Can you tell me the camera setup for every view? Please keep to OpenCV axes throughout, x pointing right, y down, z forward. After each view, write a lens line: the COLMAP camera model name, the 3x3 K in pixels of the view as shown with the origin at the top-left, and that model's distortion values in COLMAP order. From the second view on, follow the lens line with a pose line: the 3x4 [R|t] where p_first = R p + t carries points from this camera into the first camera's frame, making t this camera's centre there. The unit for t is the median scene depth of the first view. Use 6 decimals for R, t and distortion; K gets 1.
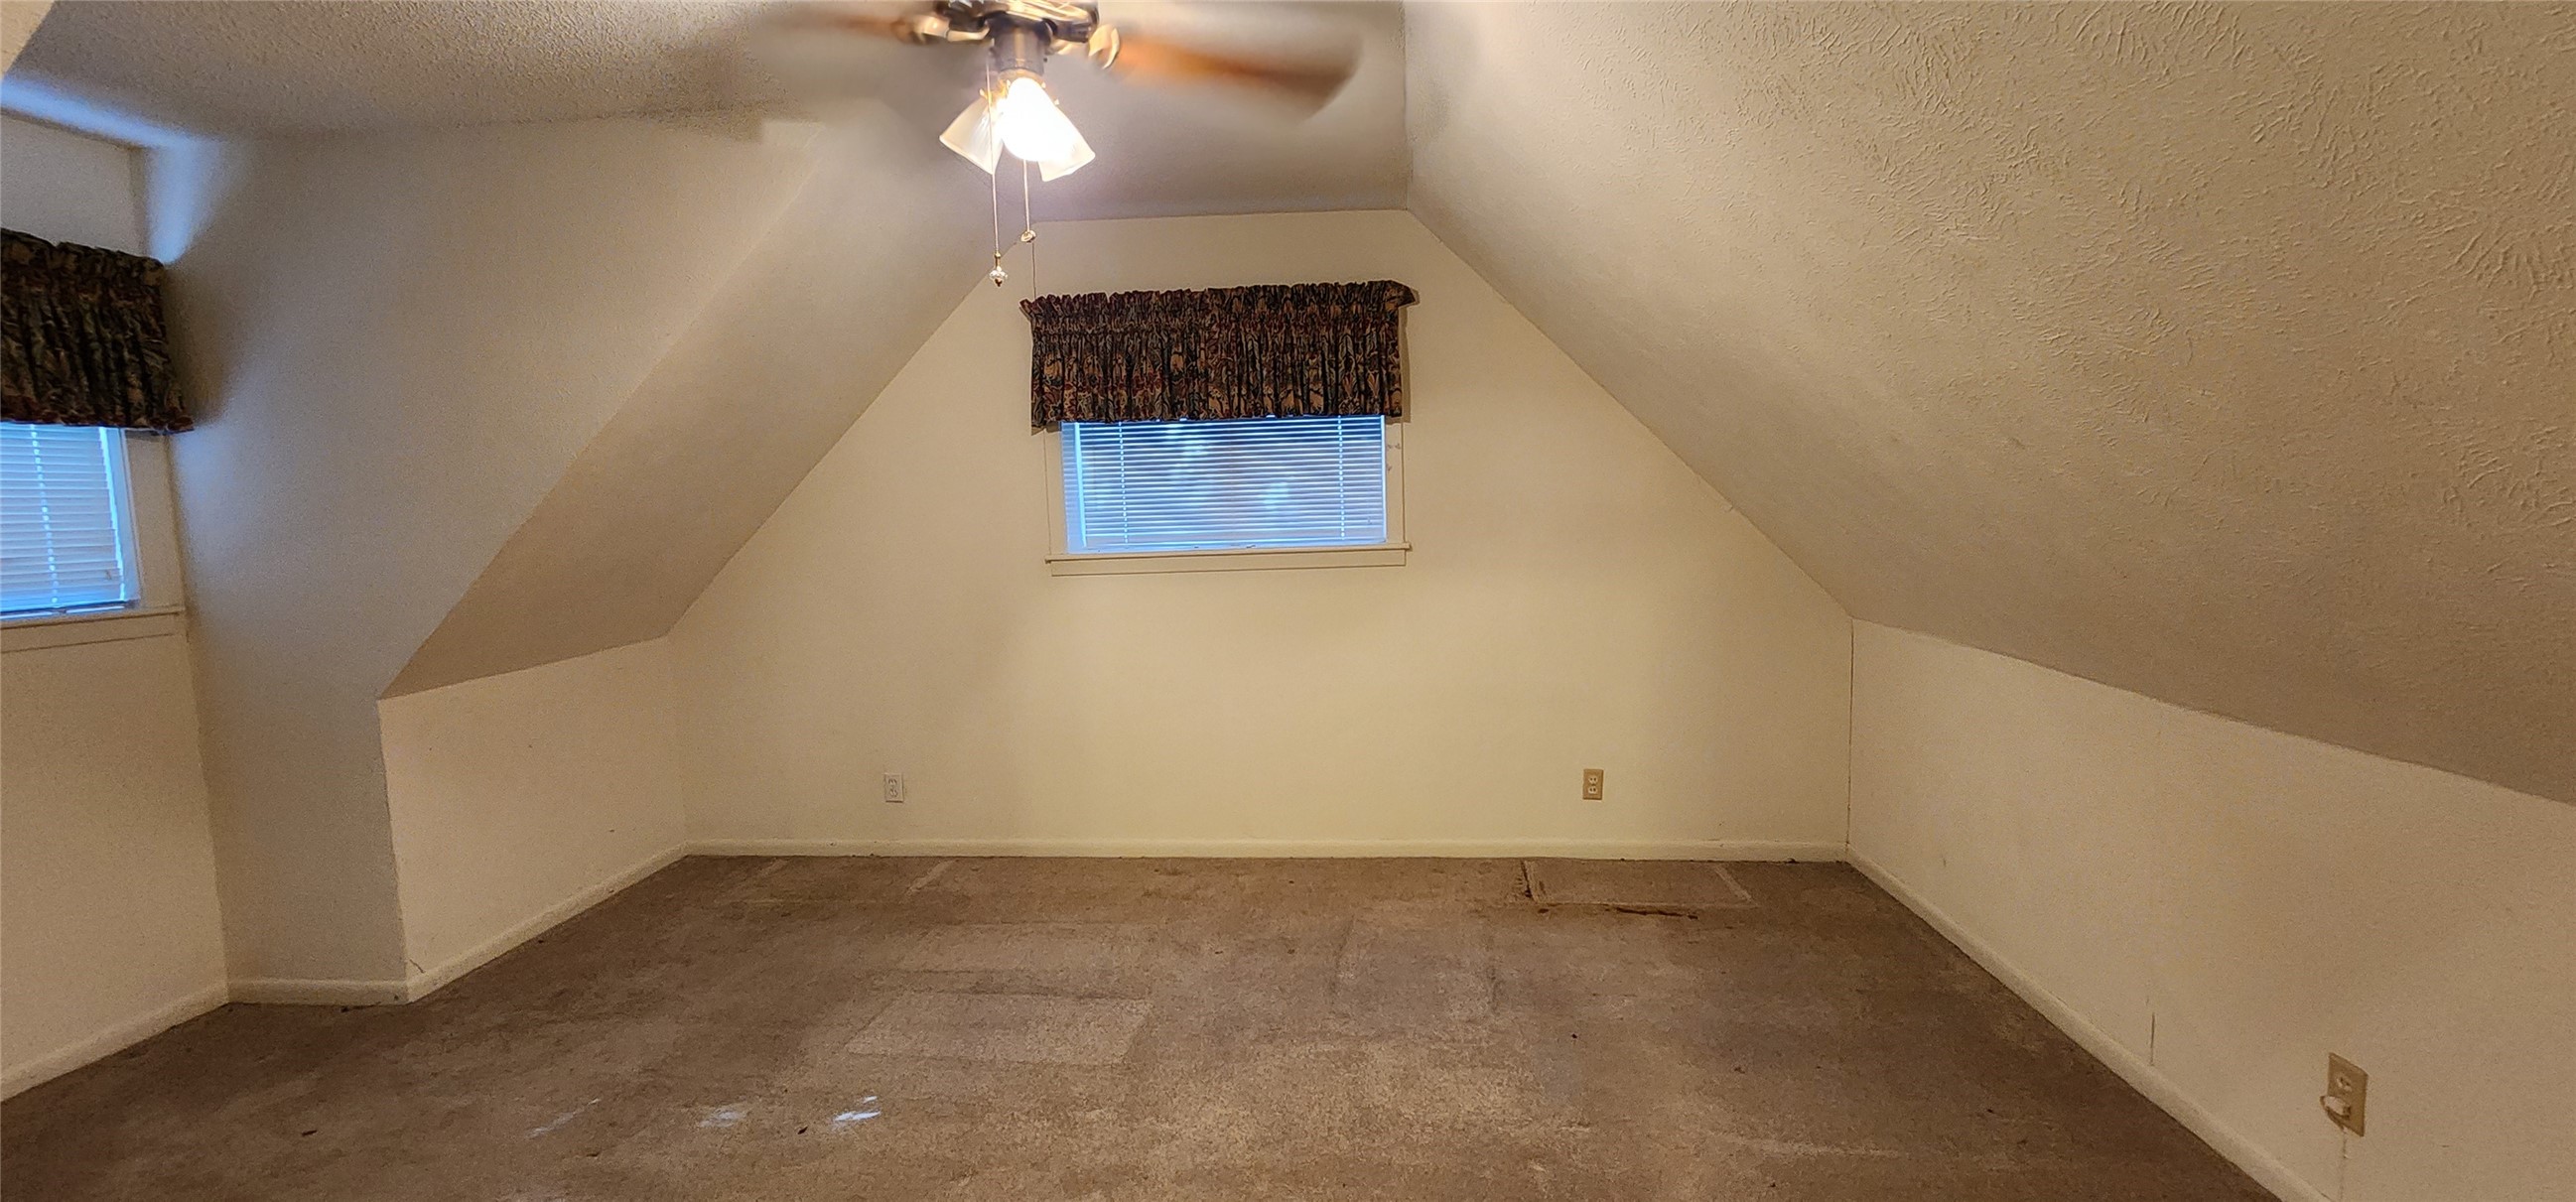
lens RADIAL K [[1063.4, 0, 1290.0], [0, 1063.4, 593.7], [0, 0, 1]] dist [-0.001496, 0.000712]
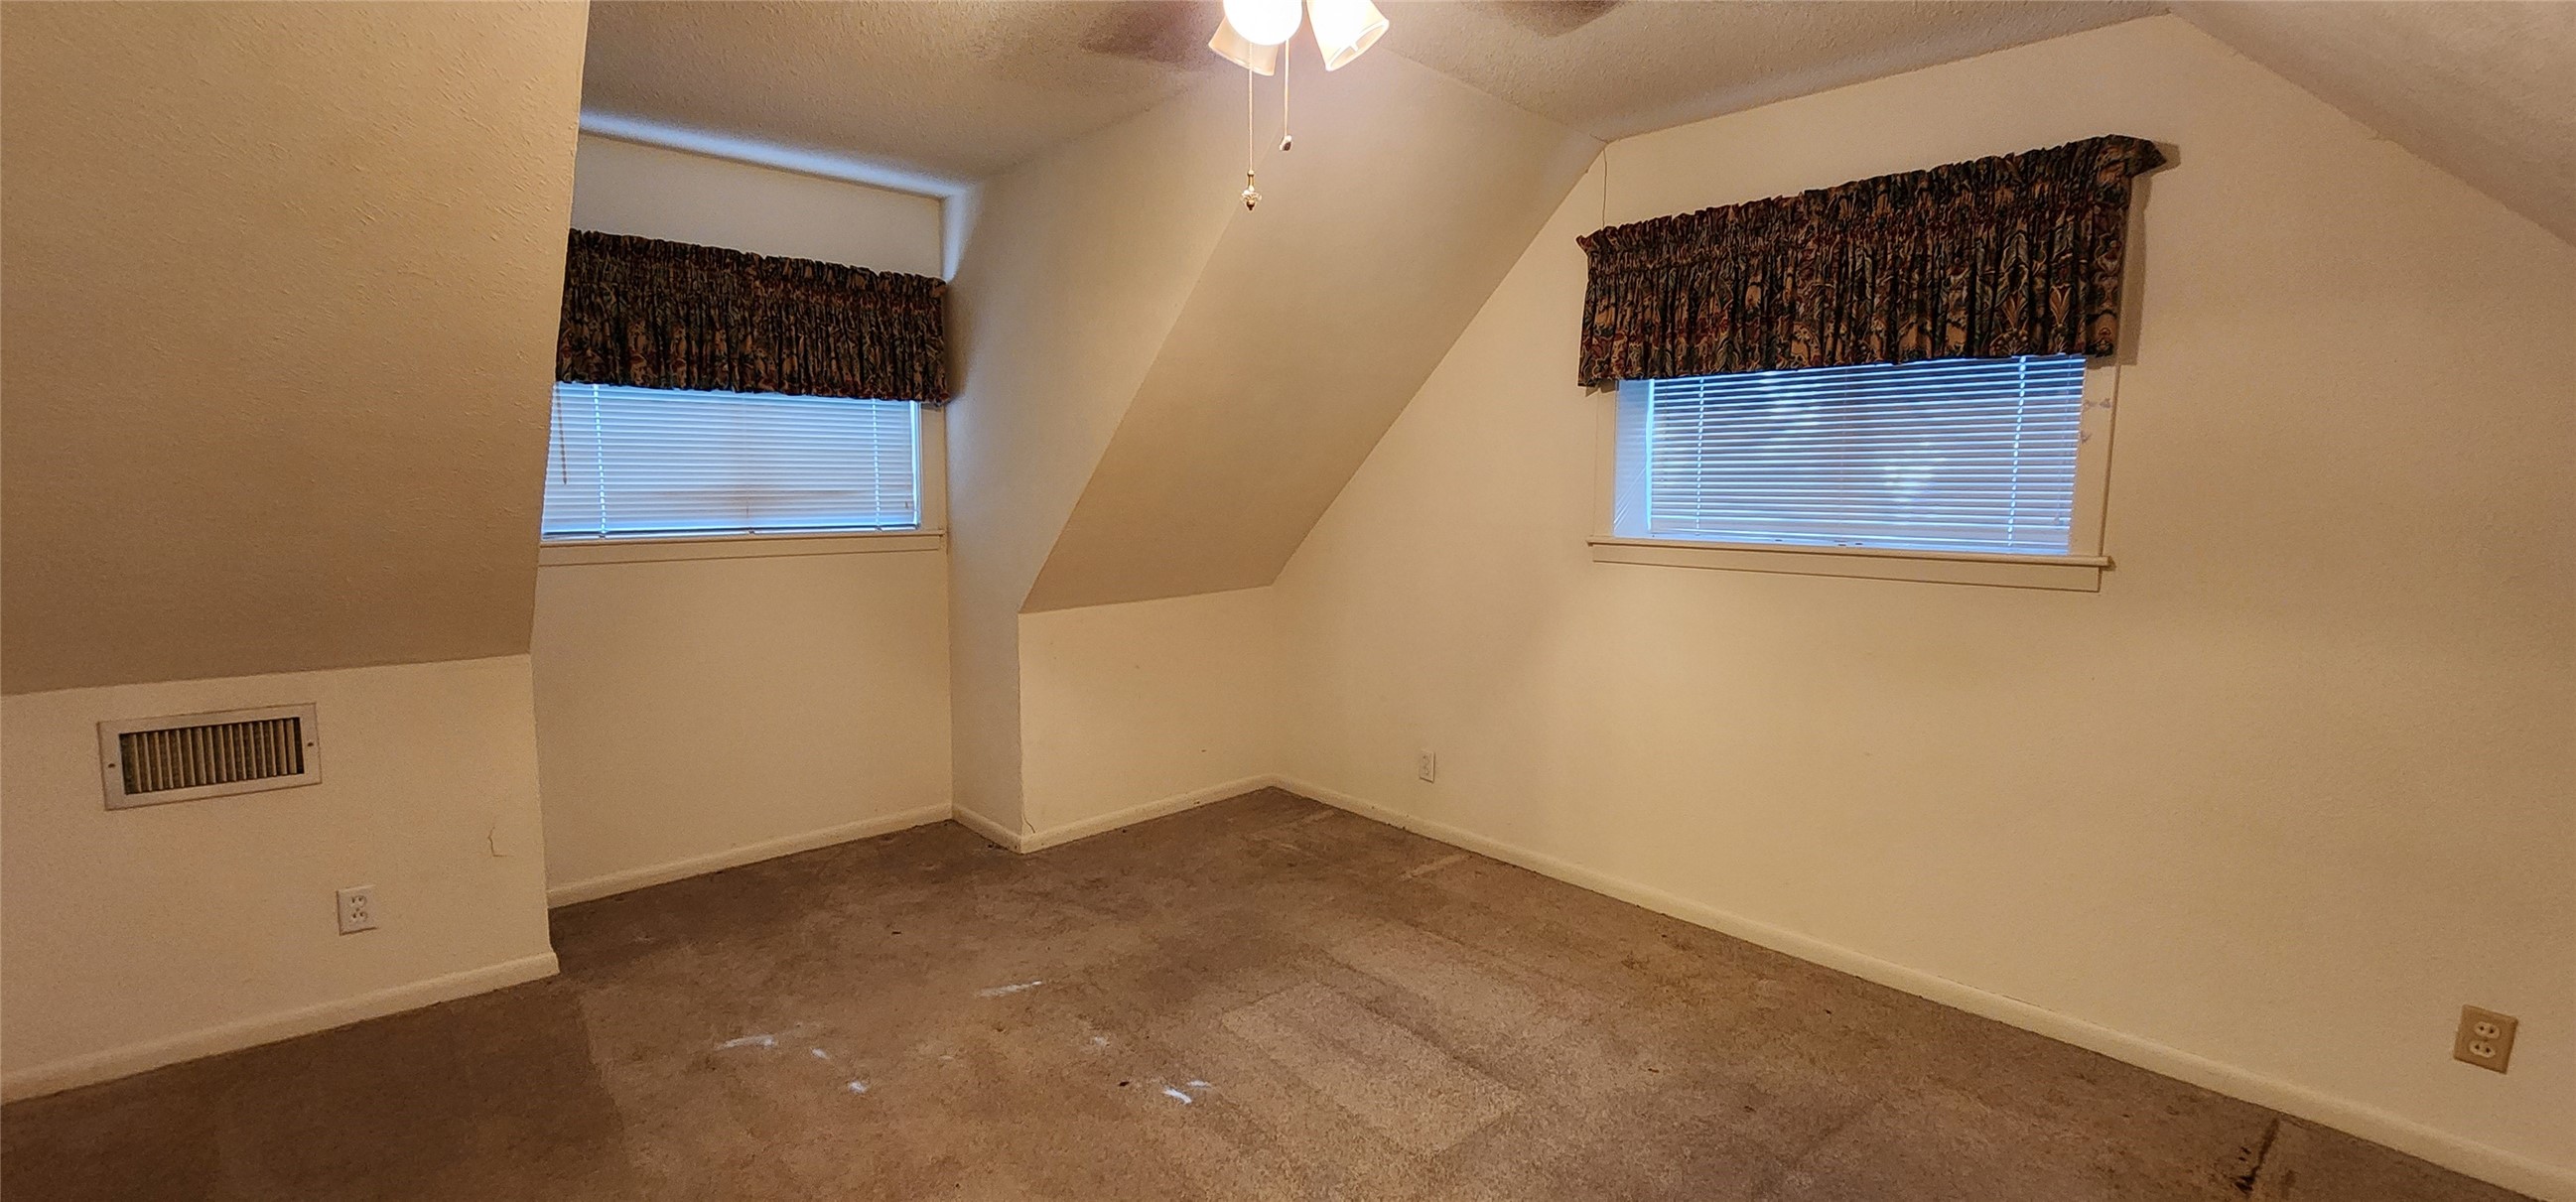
lens RADIAL K [[1063.4, 0, 1288.2], [0, 1063.4, 598.7], [0, 0, 1]] dist [-0.001496, 0.000712]
pose [[0.740812, 0.107446, -0.663063, 0.178278], [-0.085925, 0.994172, 0.065100, -0.023137], [0.666194, 0.008747, 0.745727, 0.214094]]
